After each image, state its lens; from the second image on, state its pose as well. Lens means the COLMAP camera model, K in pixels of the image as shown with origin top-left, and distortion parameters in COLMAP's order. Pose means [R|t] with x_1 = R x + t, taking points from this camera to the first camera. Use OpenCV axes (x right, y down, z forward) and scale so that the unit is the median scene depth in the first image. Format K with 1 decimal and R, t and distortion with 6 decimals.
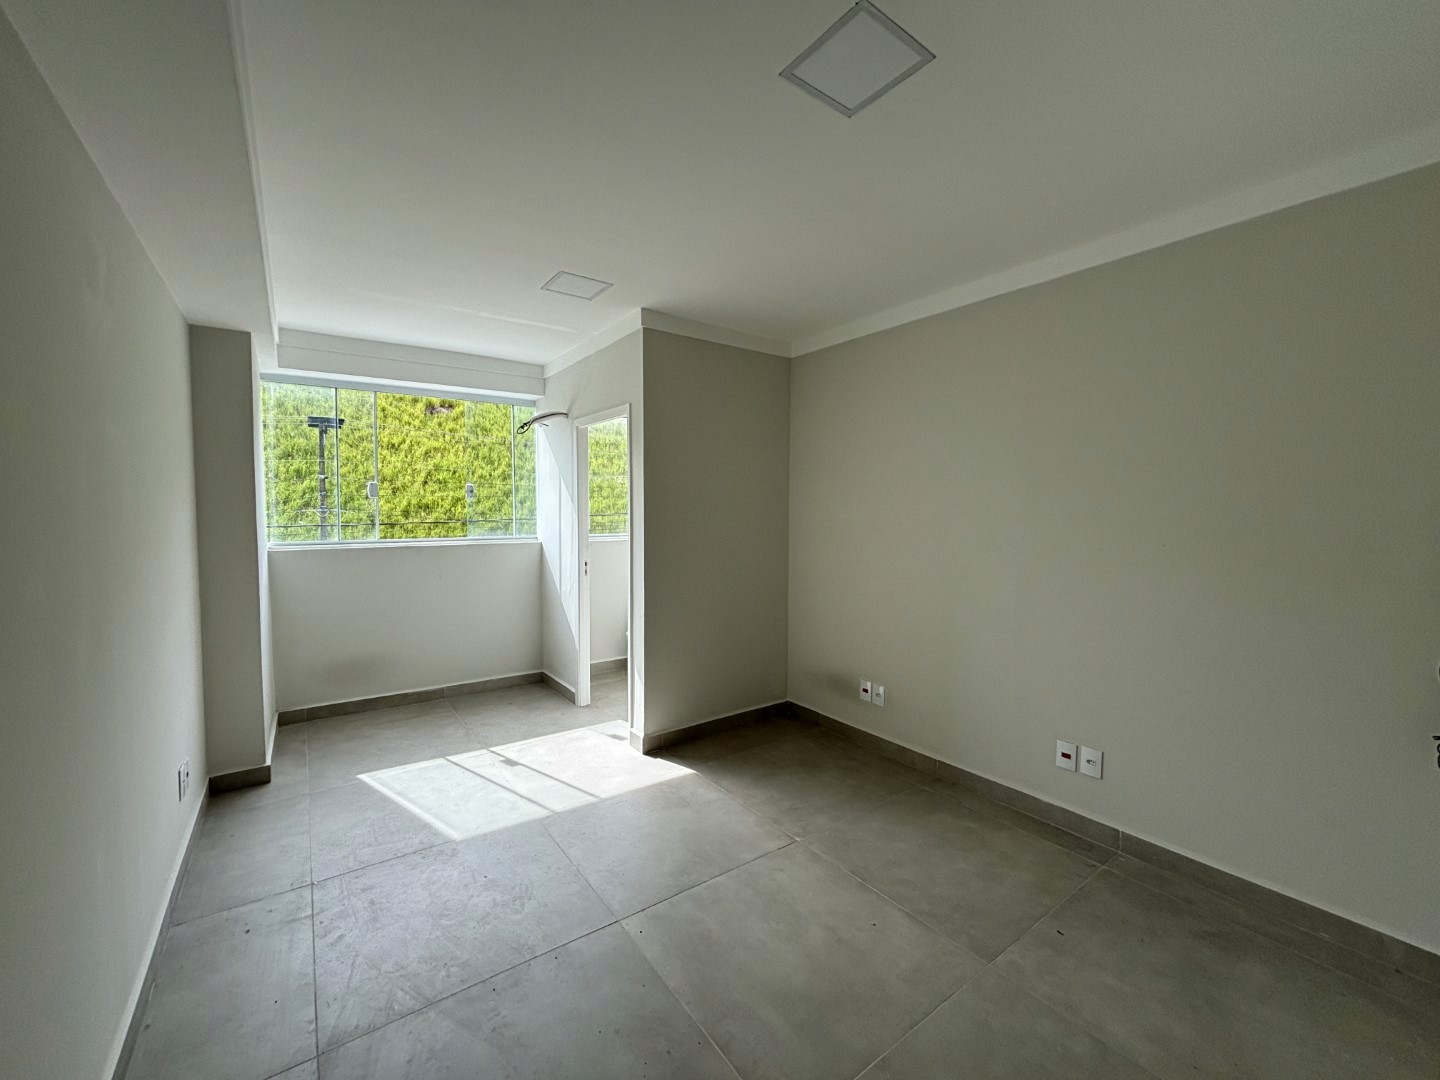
lens RADIAL K [[579.7, 0, 723.2], [0, 579.7, 528.3], [0, 0, 1]] dist [-0.001171, 0.000043]
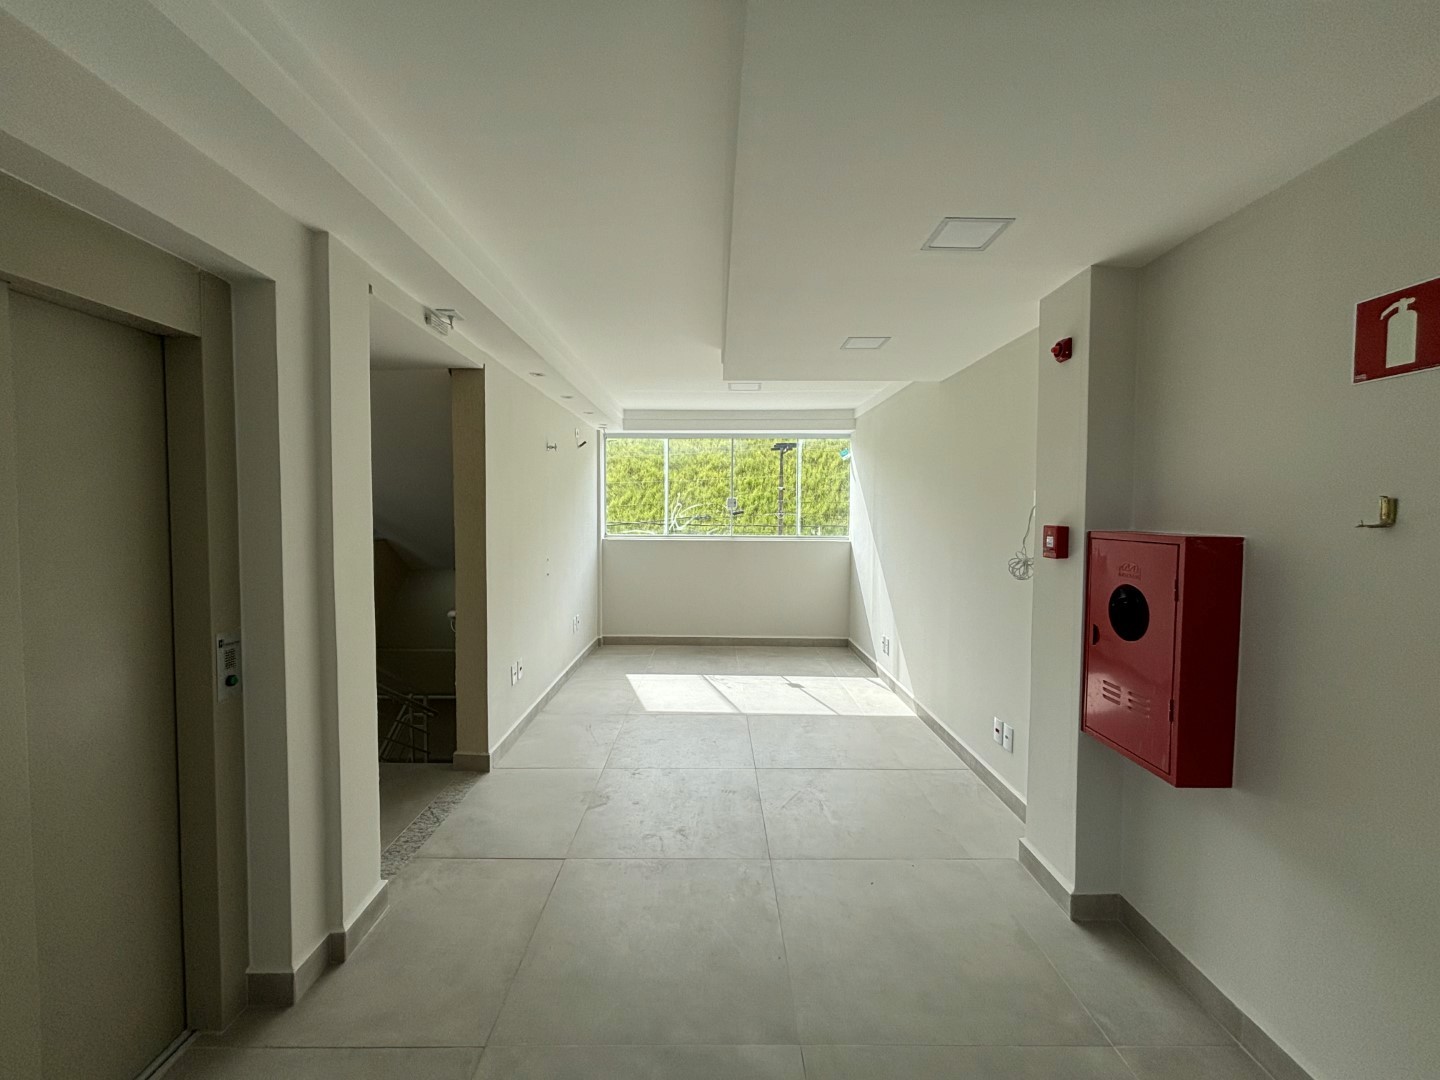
lens RADIAL K [[579.7, 0, 719.7], [0, 579.7, 539.1], [0, 0, 1]] dist [-0.001171, 0.000043]
pose [[0.764717, 0.034093, -0.643464, 0.268759], [-0.026226, 0.999419, 0.021785, -0.003845], [0.643833, 0.000216, 0.765166, -0.179911]]
